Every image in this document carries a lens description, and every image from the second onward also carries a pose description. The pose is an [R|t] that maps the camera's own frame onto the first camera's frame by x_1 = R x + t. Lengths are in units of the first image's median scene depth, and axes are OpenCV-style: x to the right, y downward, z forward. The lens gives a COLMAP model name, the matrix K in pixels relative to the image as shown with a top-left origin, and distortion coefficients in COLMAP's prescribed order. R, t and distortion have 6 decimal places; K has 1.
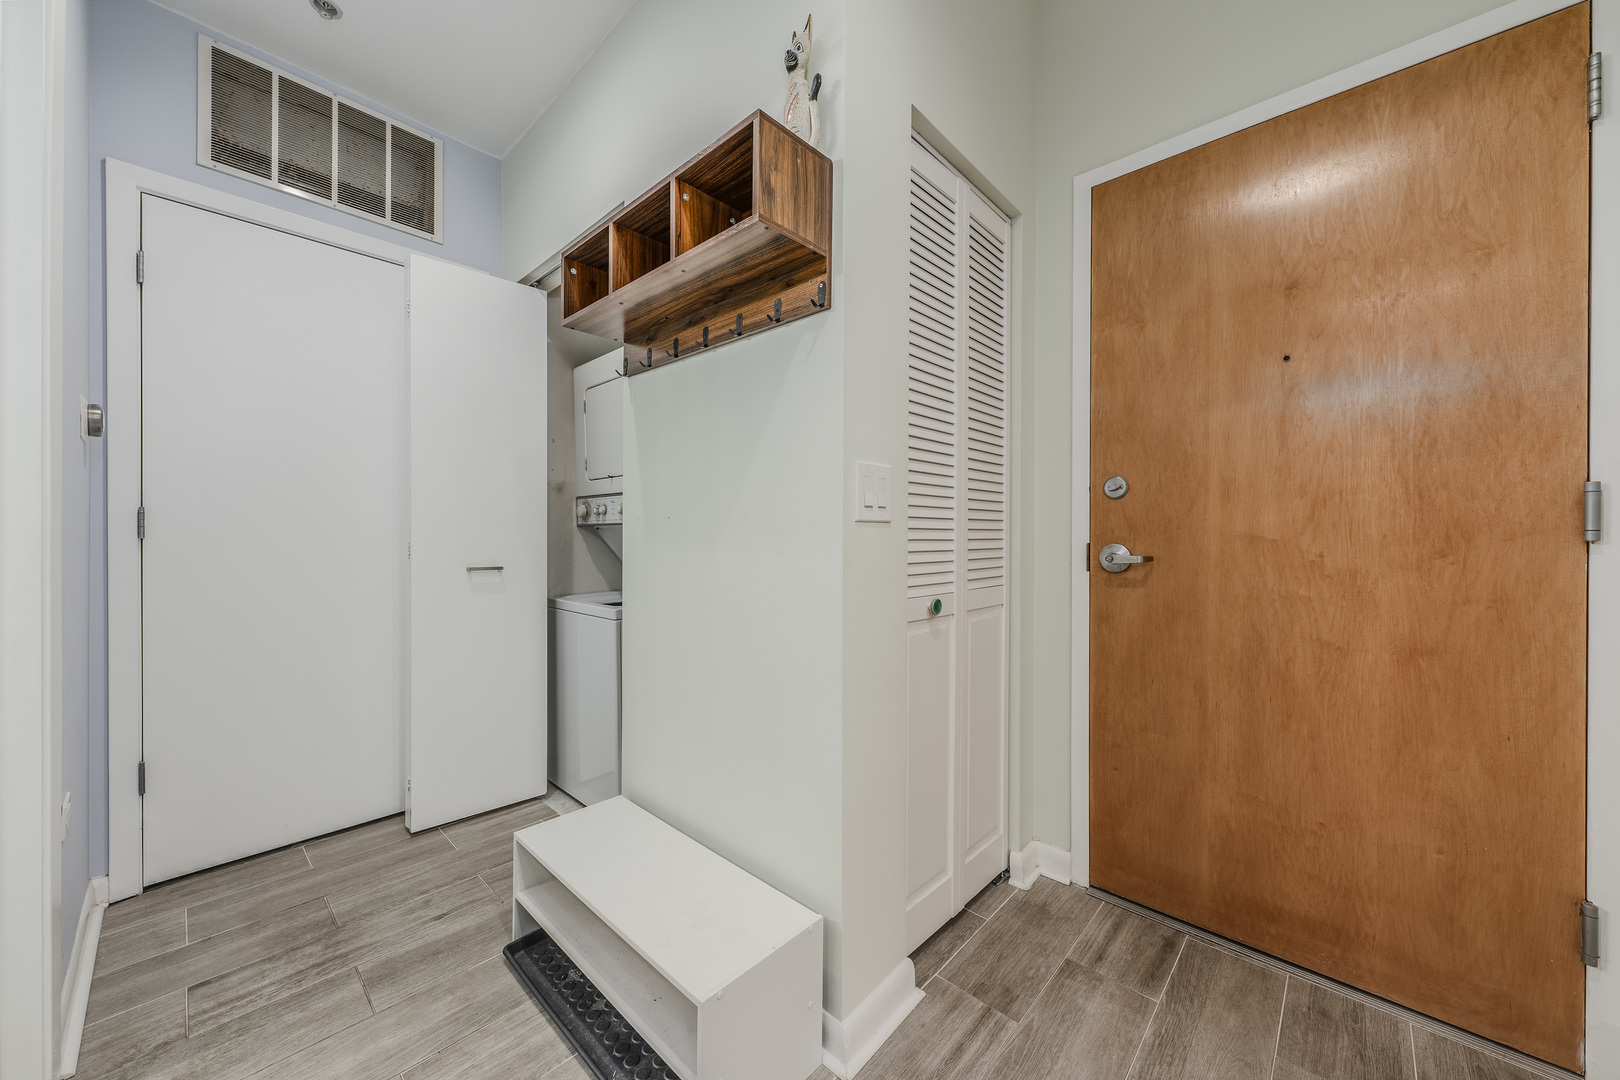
lens RADIAL K [[588.9, 0, 810.0], [0, 588.9, 540.0], [0, 0, 1]] dist [0.001108, -0.000270]
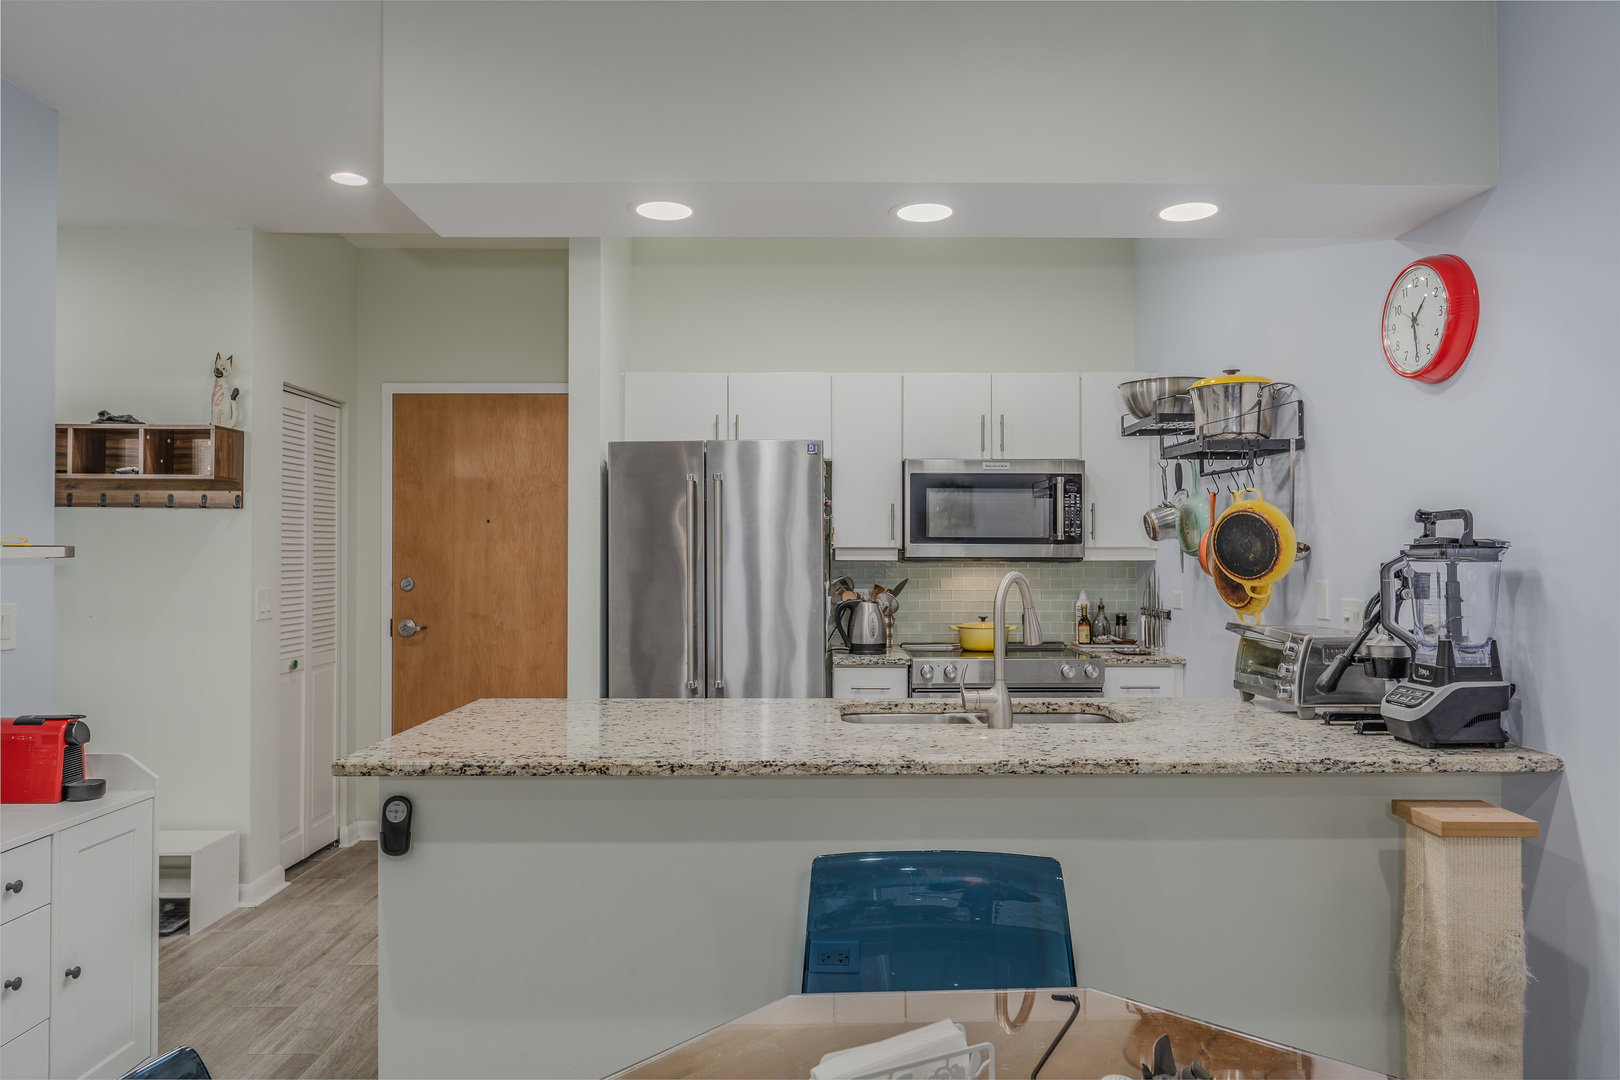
lens RADIAL K [[1075.3, 0, 811.0], [0, 1075.3, 535.3], [0, 0, 1]] dist [0.004056, 0.000205]
pose [[0.735310, 0.006990, 0.677694, -0.746746], [0.008662, 0.999768, -0.019709, -0.172734], [-0.677675, 0.020362, 0.735079, -2.149072]]
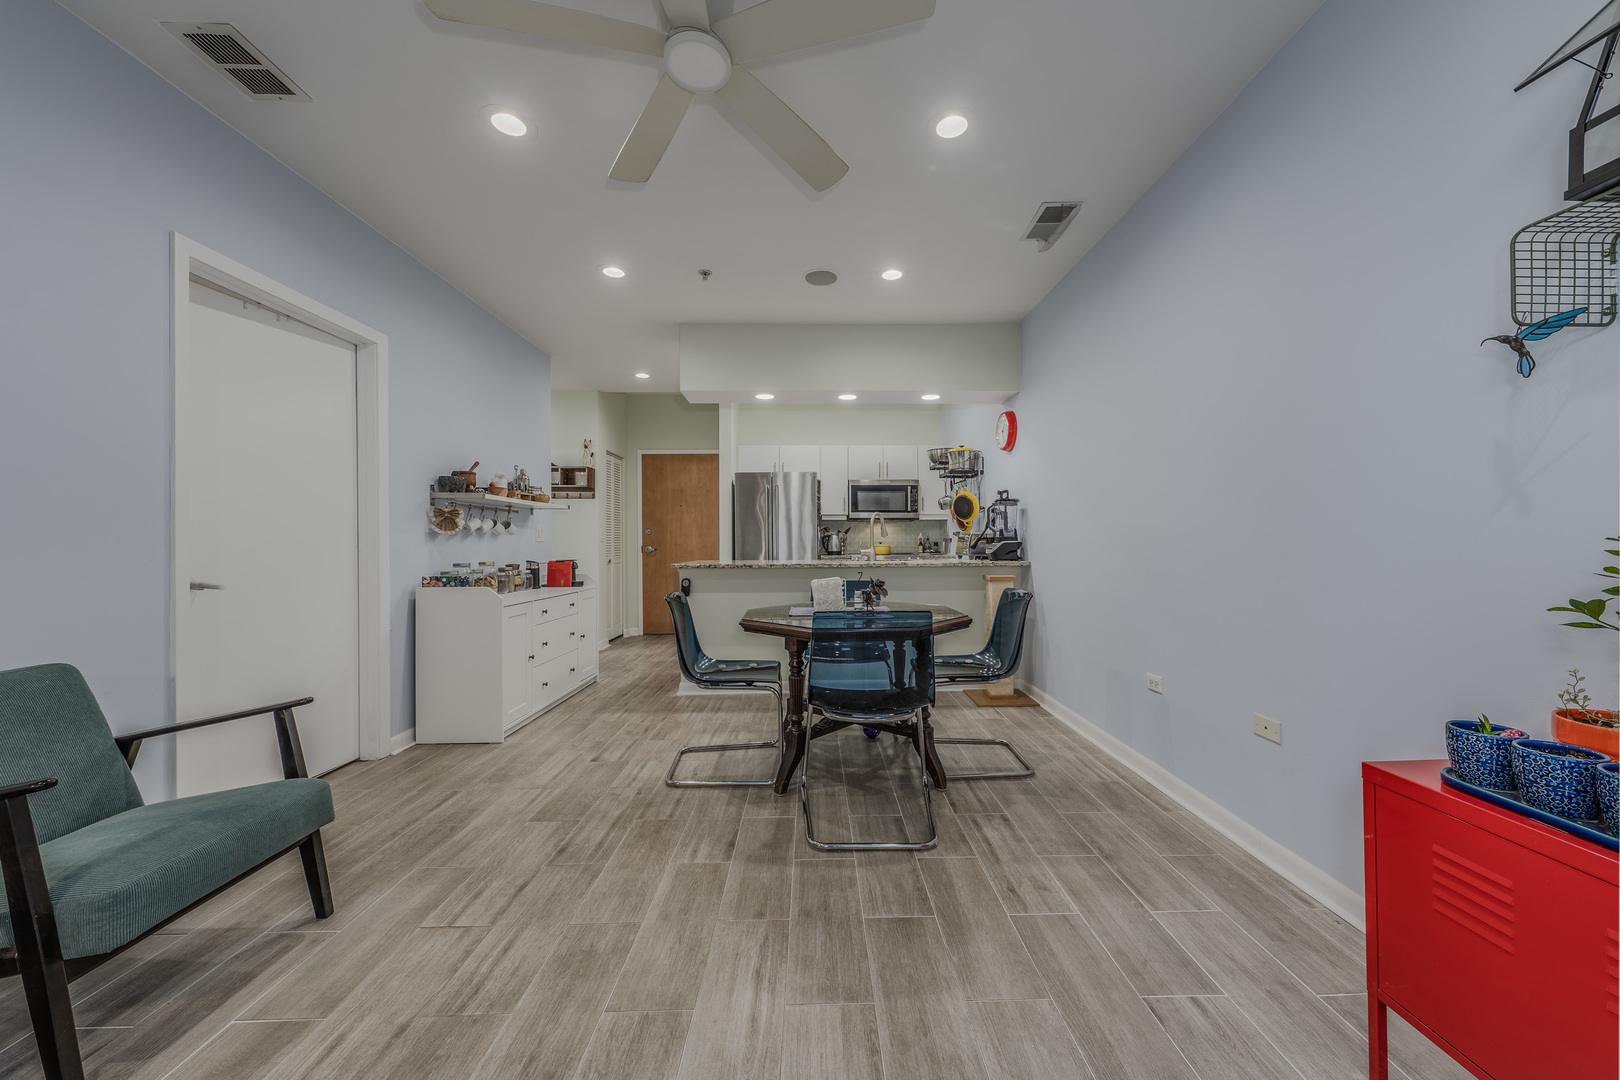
lens RADIAL K [[606.0, 0, 815.5], [0, 606.0, 541.2], [0, 0, 1]] dist [0.000119, 0.000037]
pose [[0.733793, -0.005101, 0.679354, -1.598962], [0.010715, 0.999934, -0.004066, 0.004666], [-0.679289, 0.010262, 0.733799, -3.089032]]
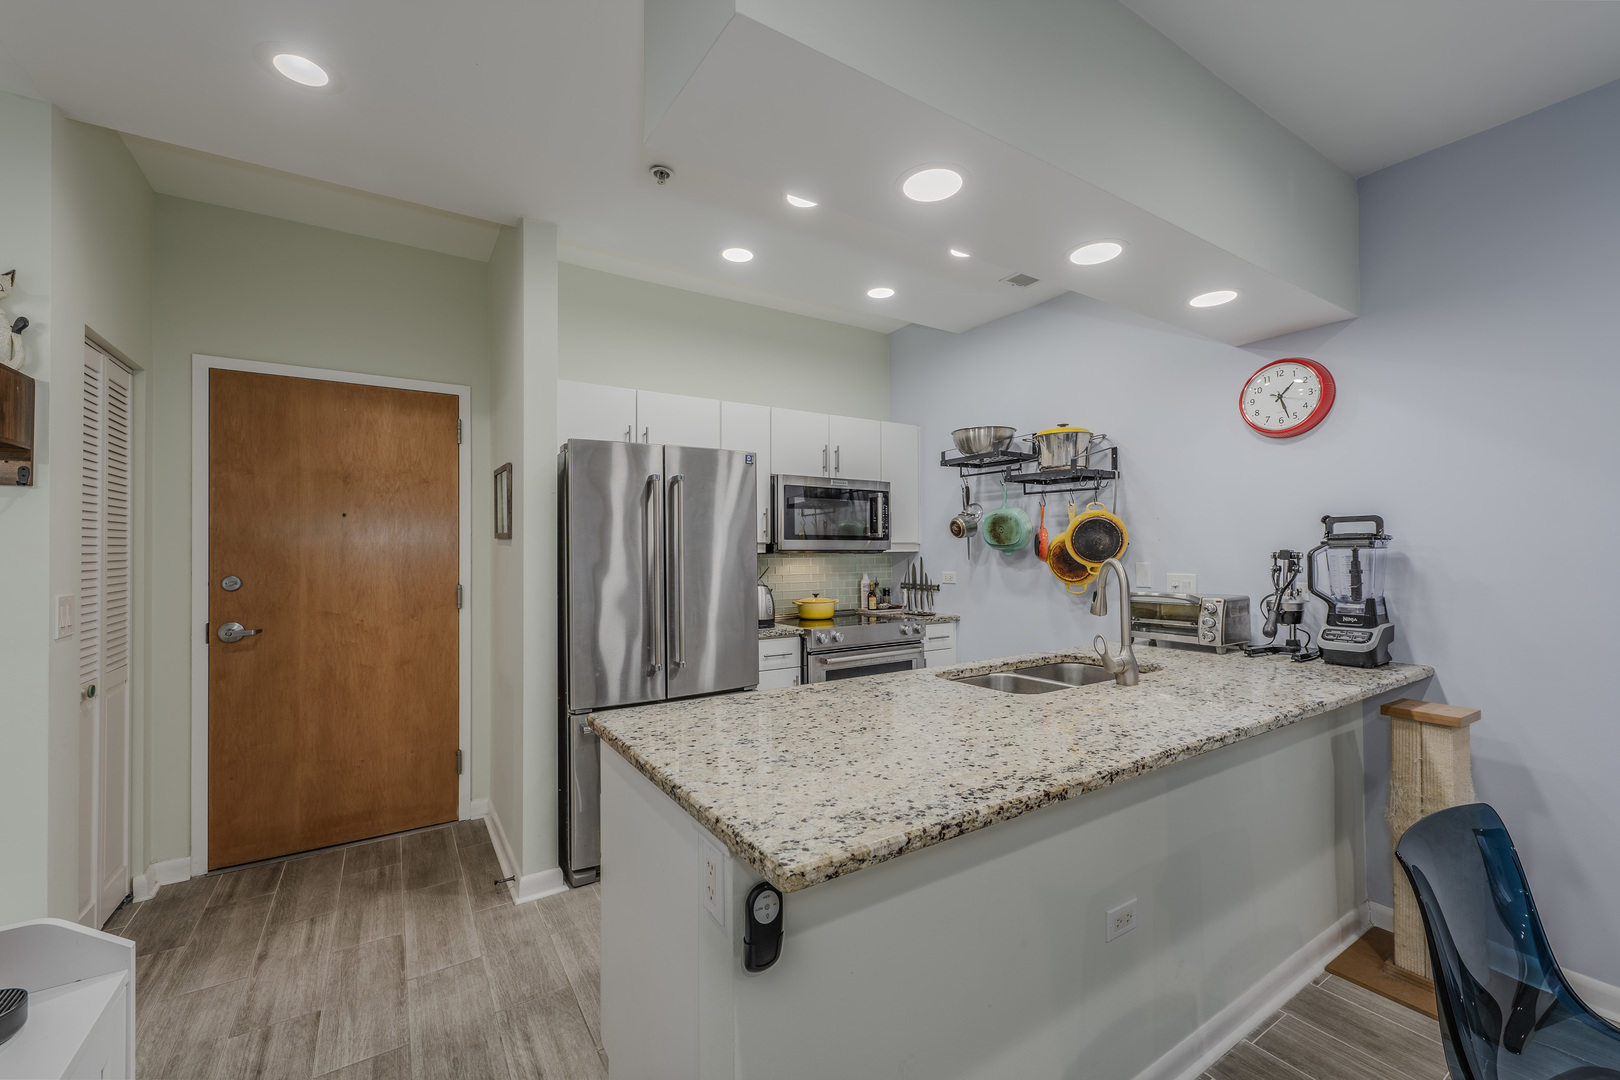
lens RADIAL K [[652.7, 0, 812.8], [0, 652.7, 540.2], [0, 0, 1]] dist [0.003296, -0.000158]
pose [[0.247090, 0.009166, 0.968949, -0.764561], [0.013132, 0.999832, -0.012807, -0.172845], [-0.968904, 0.015888, 0.246928, -0.872257]]
